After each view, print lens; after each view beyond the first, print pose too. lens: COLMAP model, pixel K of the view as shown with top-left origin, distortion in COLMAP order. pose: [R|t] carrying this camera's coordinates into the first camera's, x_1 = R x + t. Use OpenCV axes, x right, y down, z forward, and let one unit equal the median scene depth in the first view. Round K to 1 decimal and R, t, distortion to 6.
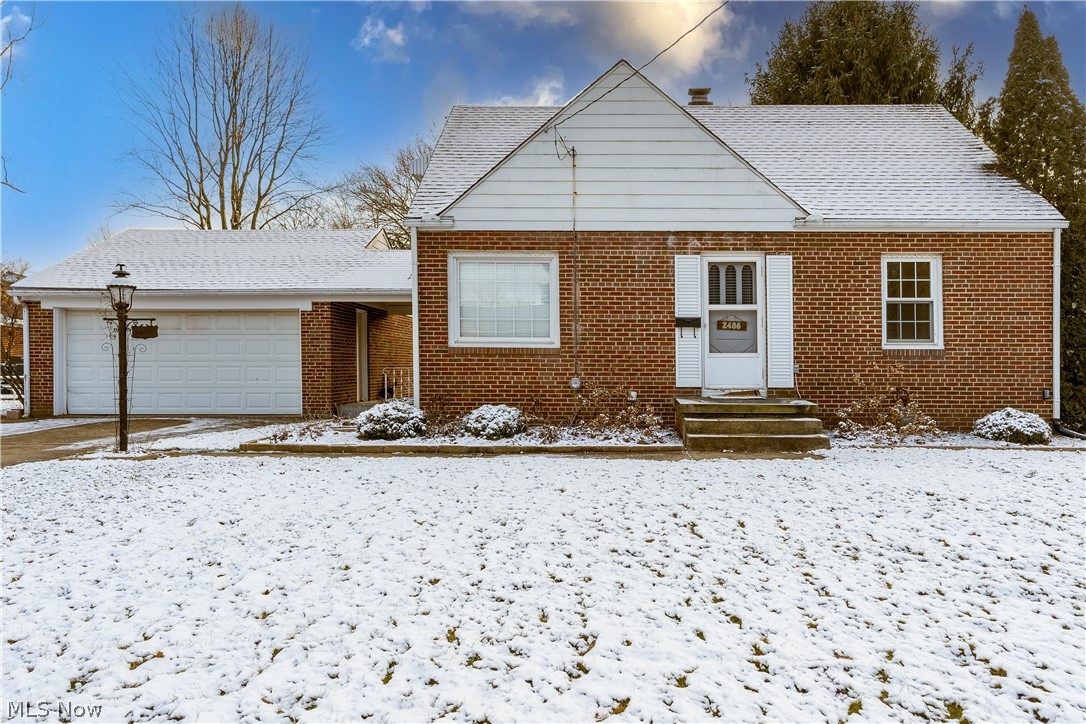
lens RADIAL K [[713.2, 0, 543.0], [0, 713.2, 362.0], [0, 0, 1]] dist [-0.002136, -0.001198]
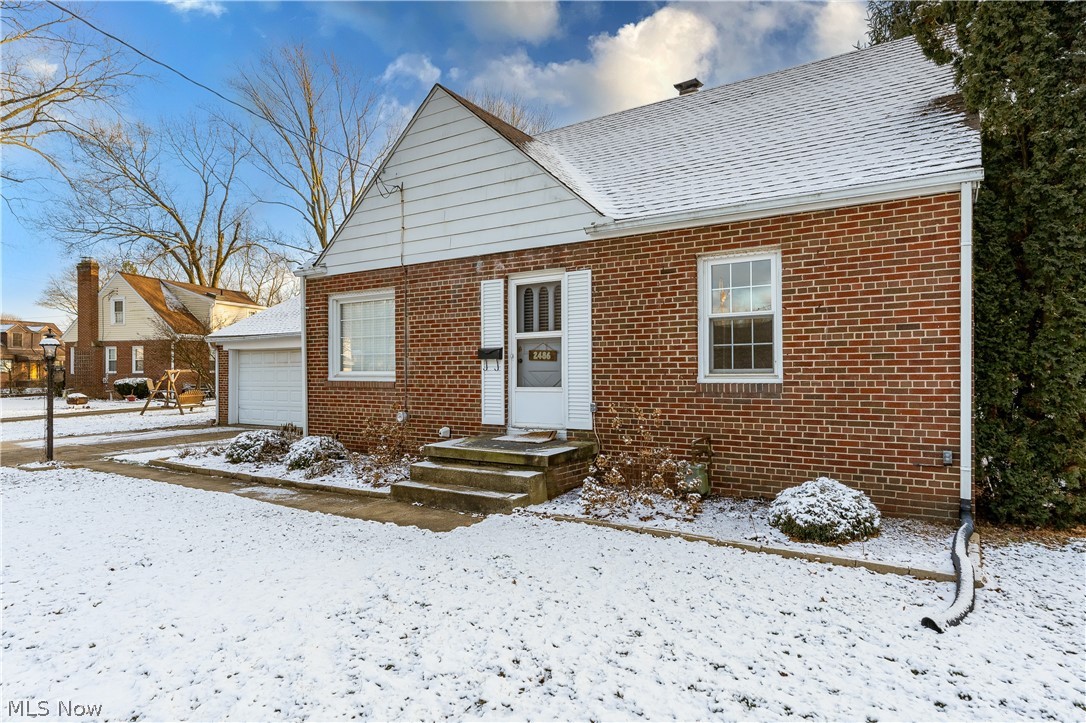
lens RADIAL K [[615.2, 0, 547.6], [0, 615.2, 368.8], [0, 0, 1]] dist [-0.001860, -0.000961]
pose [[0.855530, -0.012766, -0.517595, 0.672908], [0.012830, 0.999912, -0.003454, -0.032625], [0.517594, -0.003686, 0.855618, 0.364357]]
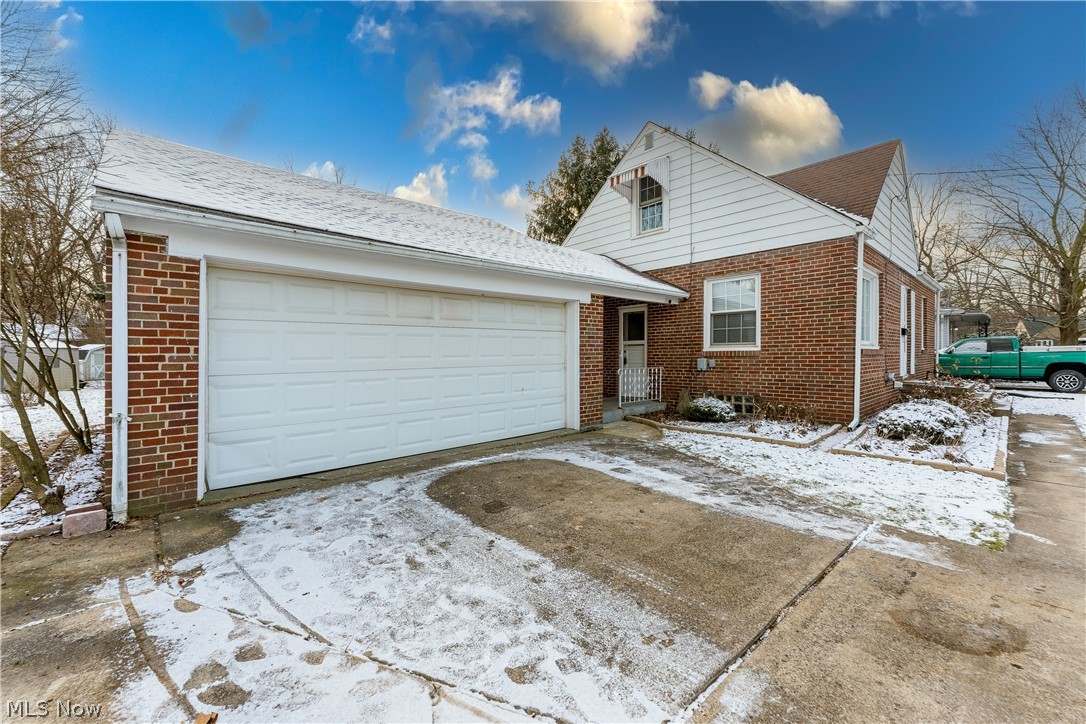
lens RADIAL K [[448.4, 0, 538.6], [0, 448.4, 359.8], [0, 0, 1]] dist [0.000535, -0.000296]
pose [[0.713845, -0.019307, 0.700037, -0.981933], [0.007458, 0.999773, 0.019969, -0.022259], [-0.700264, -0.009034, 0.713827, 0.878108]]
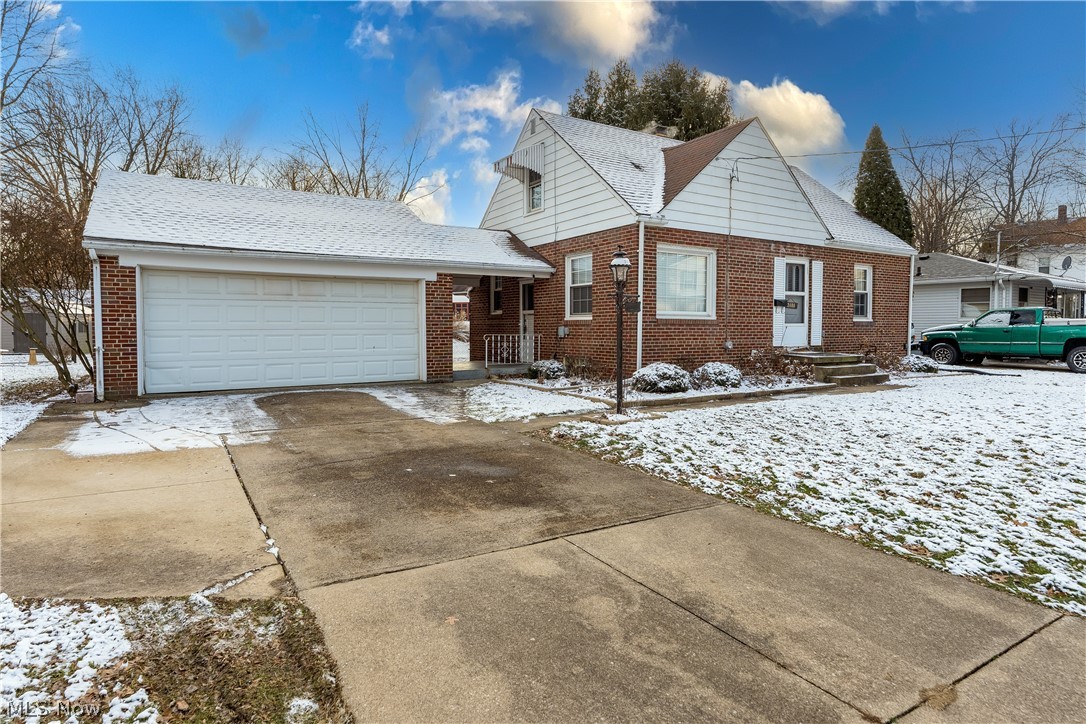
lens RADIAL K [[615.2, 0, 547.6], [0, 615.2, 369.3], [0, 0, 1]] dist [-0.001860, -0.000961]
pose [[0.831027, -0.041422, 0.554688, -0.924560], [-0.000374, 0.997181, 0.075027, -0.013560], [-0.556233, -0.062557, 0.828669, 0.193891]]
